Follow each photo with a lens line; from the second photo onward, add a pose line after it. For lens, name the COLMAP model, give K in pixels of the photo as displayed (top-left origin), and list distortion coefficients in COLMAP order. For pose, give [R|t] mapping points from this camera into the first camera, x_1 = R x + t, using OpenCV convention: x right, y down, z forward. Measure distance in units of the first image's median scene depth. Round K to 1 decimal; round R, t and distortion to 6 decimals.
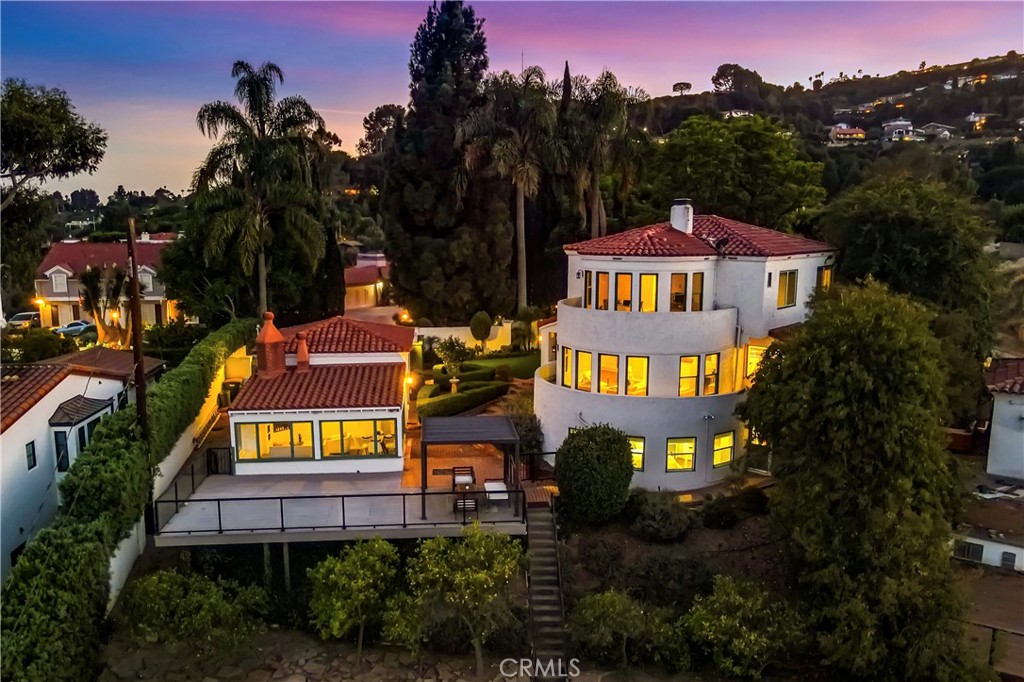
lens RADIAL K [[767.2, 0, 512.0], [0, 767.2, 341.0], [0, 0, 1]] dist [0.016850, -0.000375]
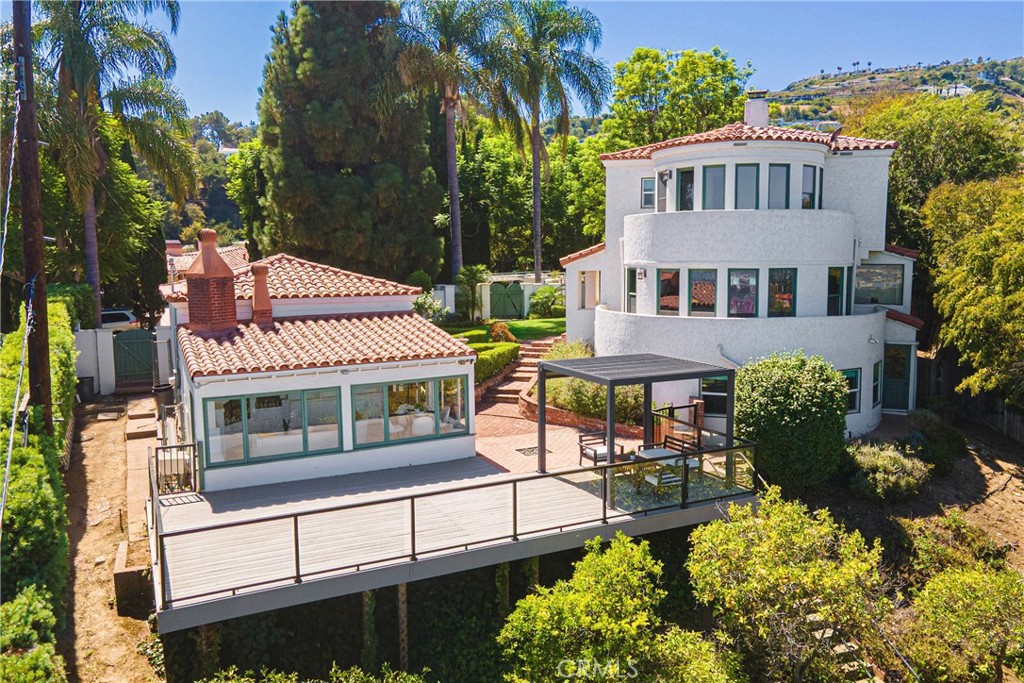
lens RADIAL K [[779.4, 0, 510.0], [0, 779.4, 296.1], [0, 0, 1]] dist [0.062791, 0.000333]
pose [[0.934207, -0.027752, 0.355651, -0.301628], [0.064558, 0.993660, -0.092039, 0.084522], [-0.350842, 0.108944, 0.930076, 0.313935]]
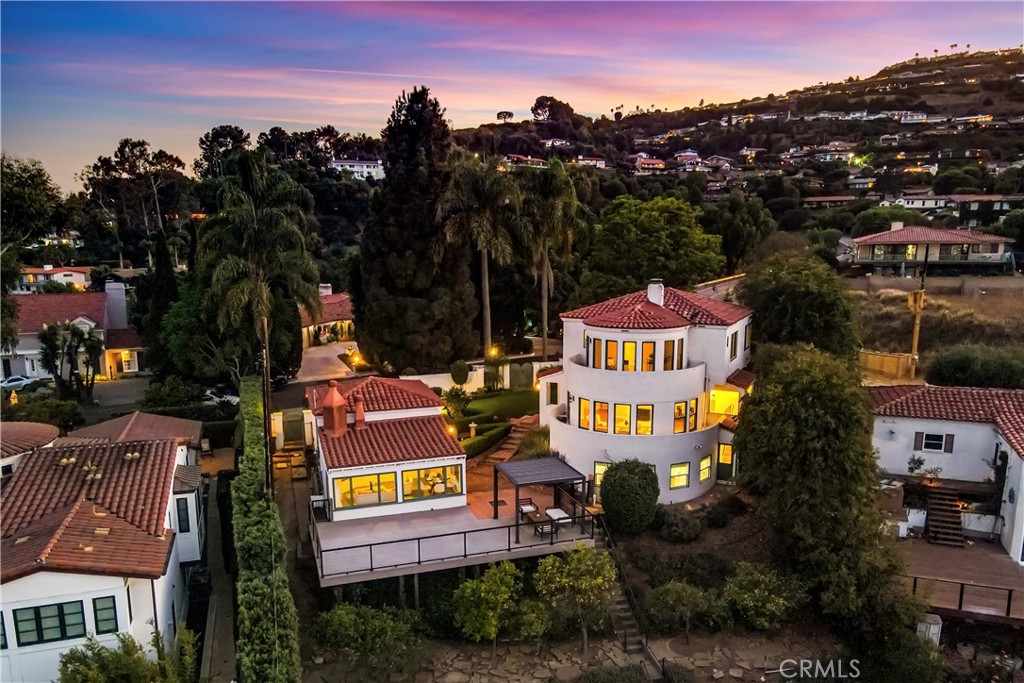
lens RADIAL K [[737.7, 0, 506.9], [0, 737.7, 356.6], [0, 0, 1]] dist [0.013898, 0.002803]
pose [[0.971156, -0.042785, 0.234575, -0.304714], [0.039469, 0.999044, 0.018815, -0.080455], [-0.235155, -0.009014, 0.971916, -0.157042]]
